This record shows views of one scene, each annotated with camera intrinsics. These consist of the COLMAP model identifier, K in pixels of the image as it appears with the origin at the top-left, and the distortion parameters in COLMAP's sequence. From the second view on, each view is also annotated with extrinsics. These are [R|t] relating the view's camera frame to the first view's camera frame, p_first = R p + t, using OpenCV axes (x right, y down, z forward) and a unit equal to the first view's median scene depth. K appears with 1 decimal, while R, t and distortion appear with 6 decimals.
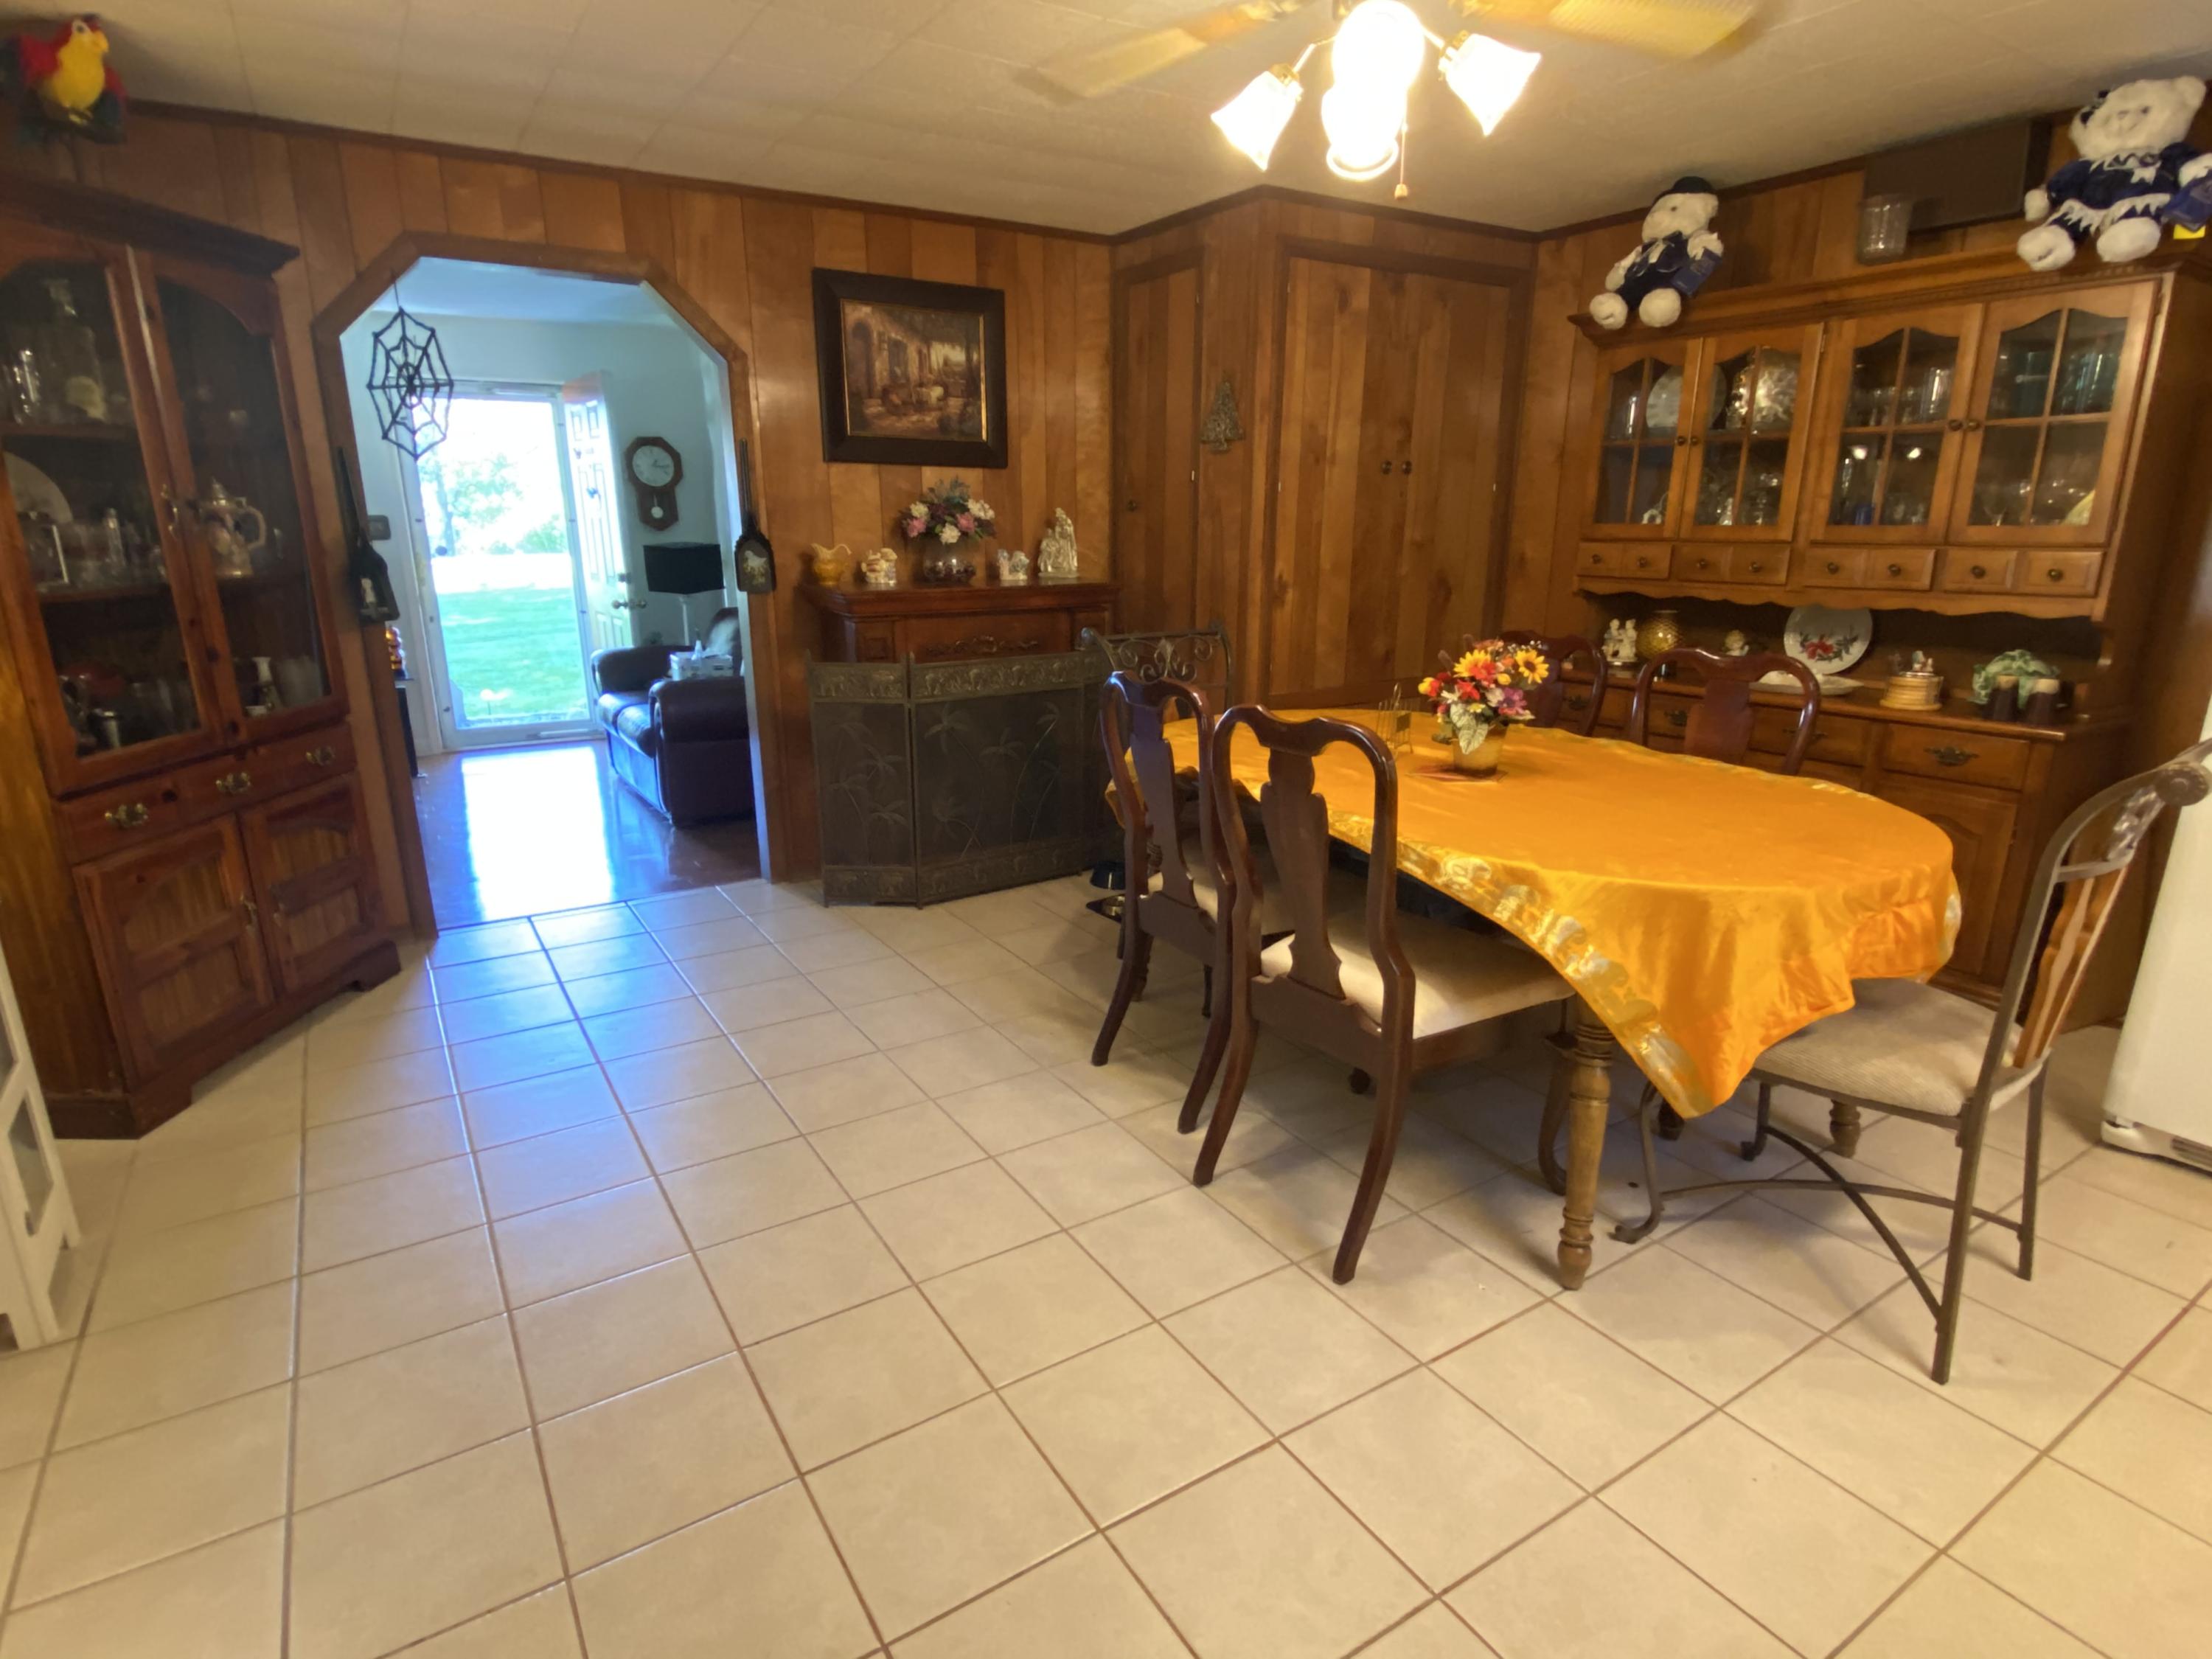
lens RADIAL K [[1183.8, 0, 1110.5], [0, 1183.8, 825.8], [0, 0, 1]] dist [0.028314, -0.008148]
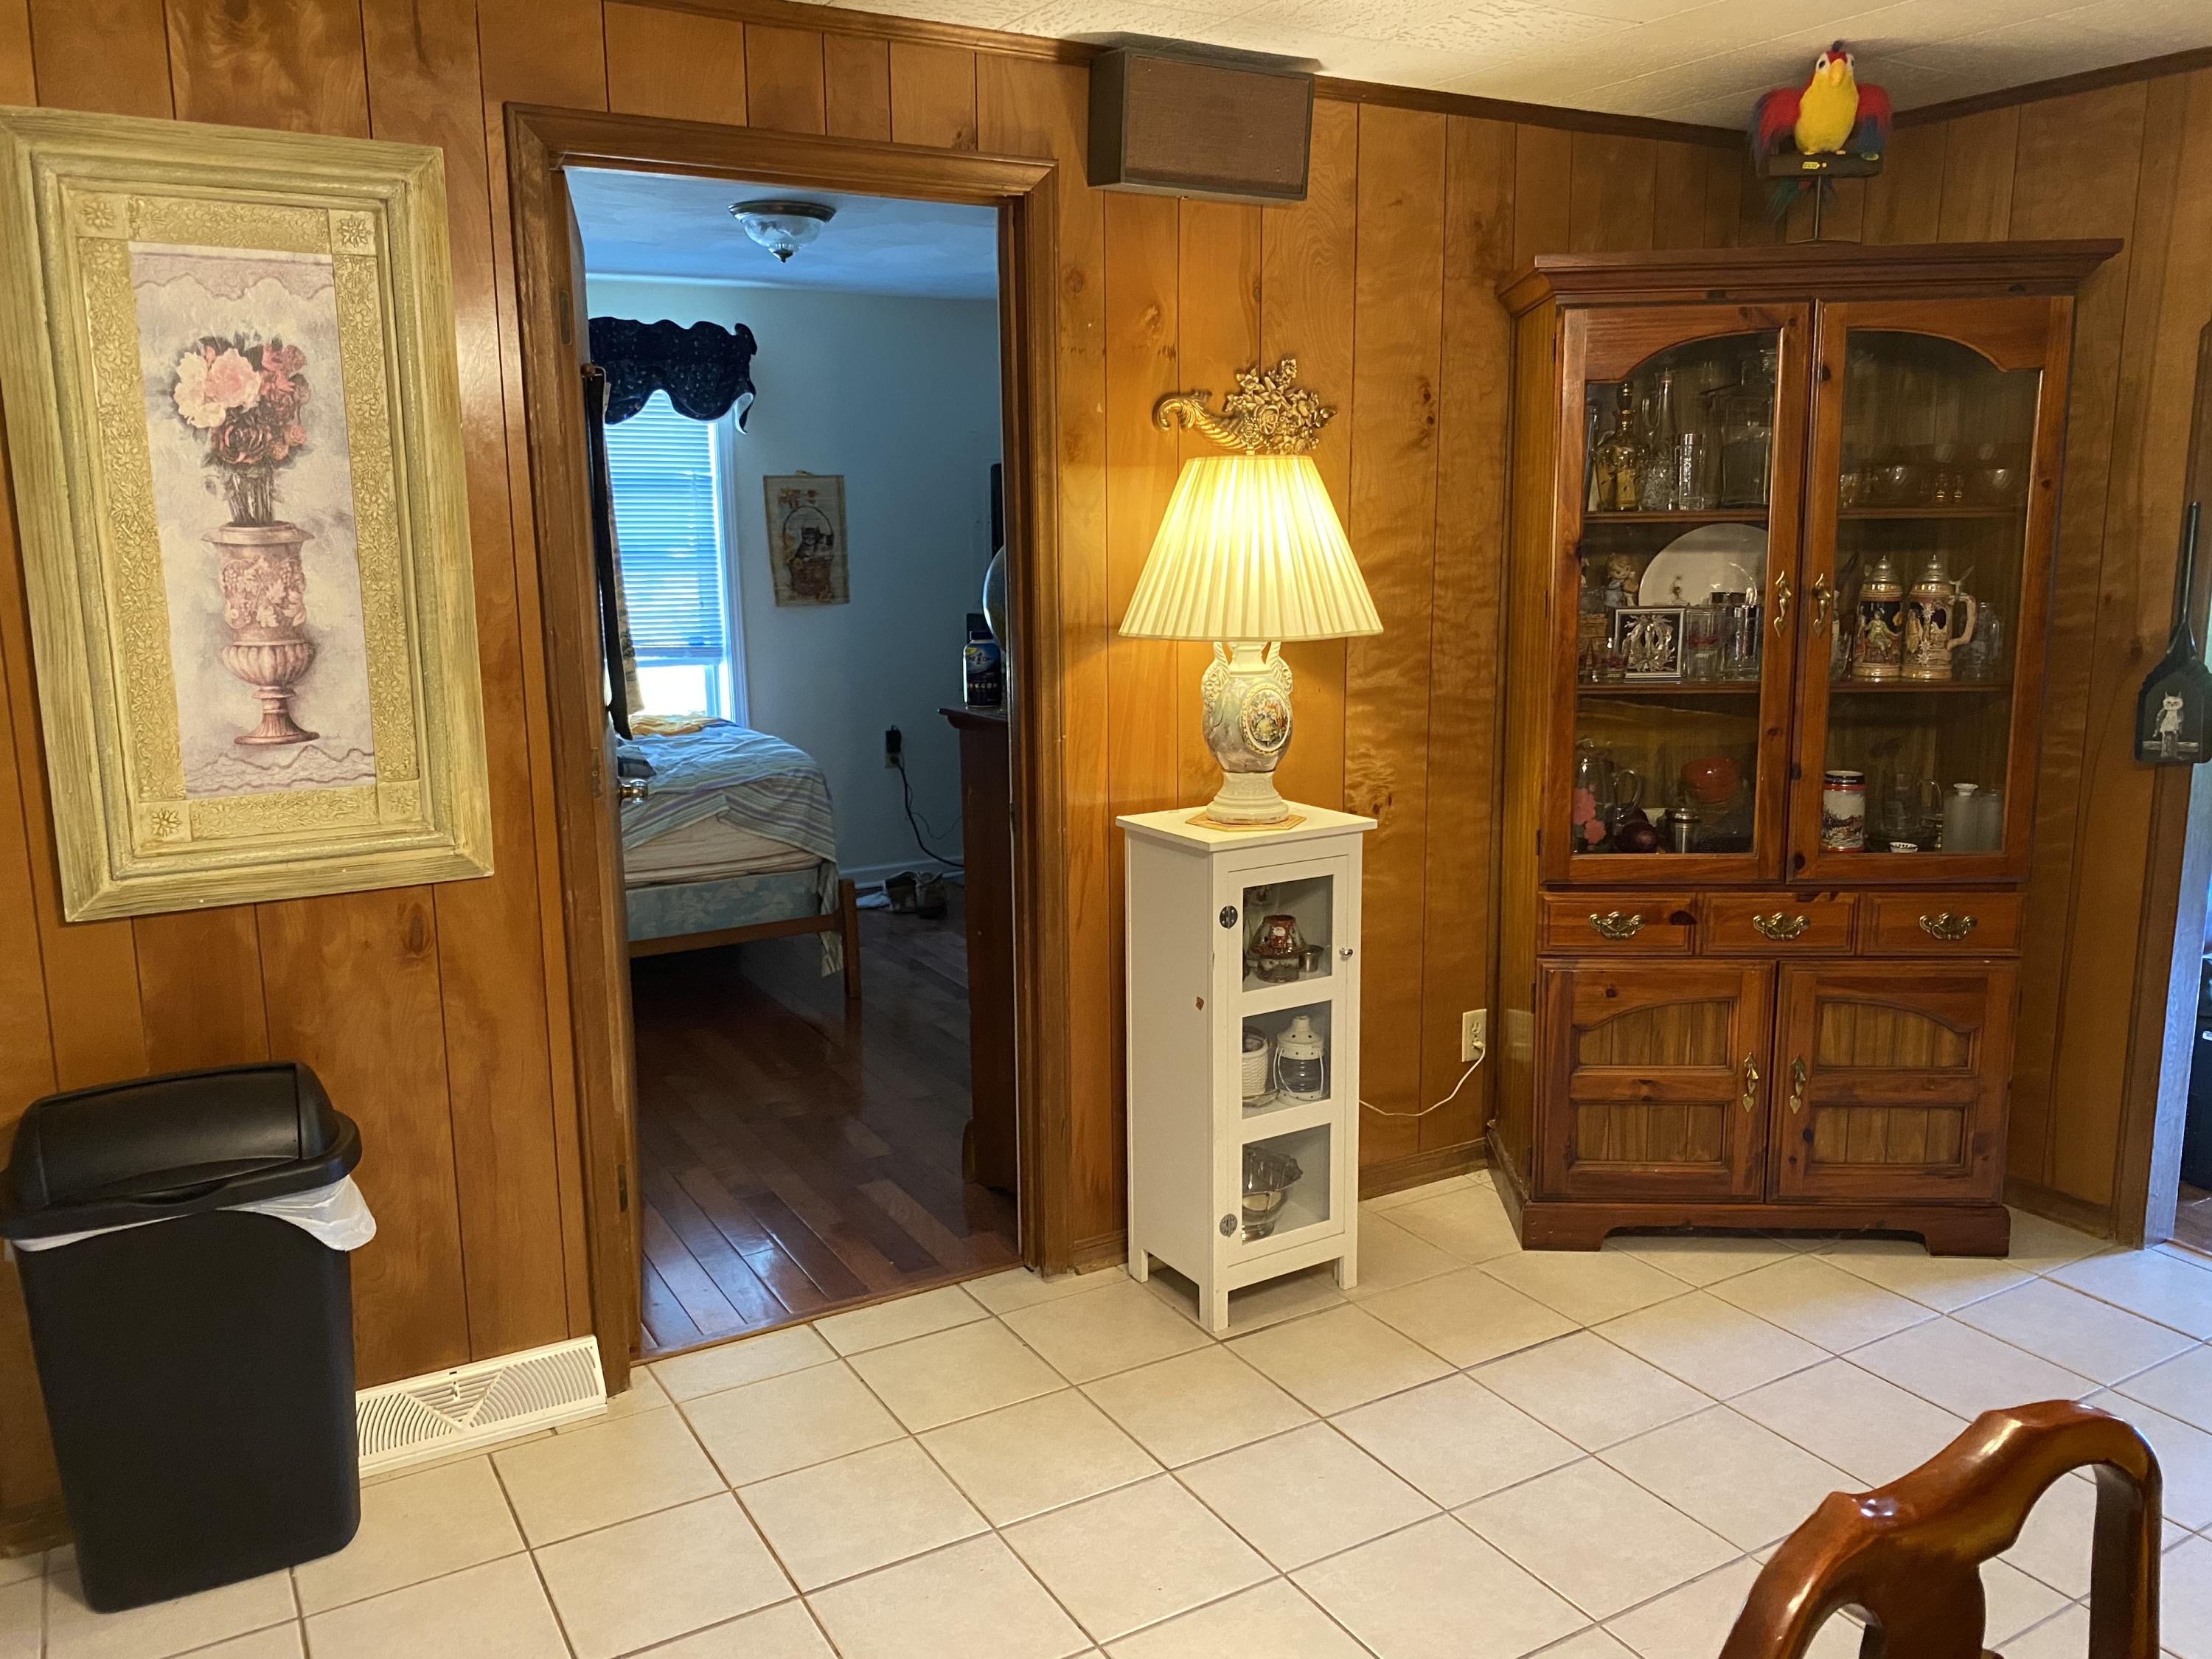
lens RADIAL K [[1710.5, 0, 1108.5], [0, 1710.5, 829.7], [0, 0, 1]] dist [0.002621, 0.021932]
pose [[-0.036029, 0.191004, -0.980928, 0.434414], [-0.256502, 0.946915, 0.193802, -0.216530], [0.965872, 0.258592, 0.014877, 0.556143]]
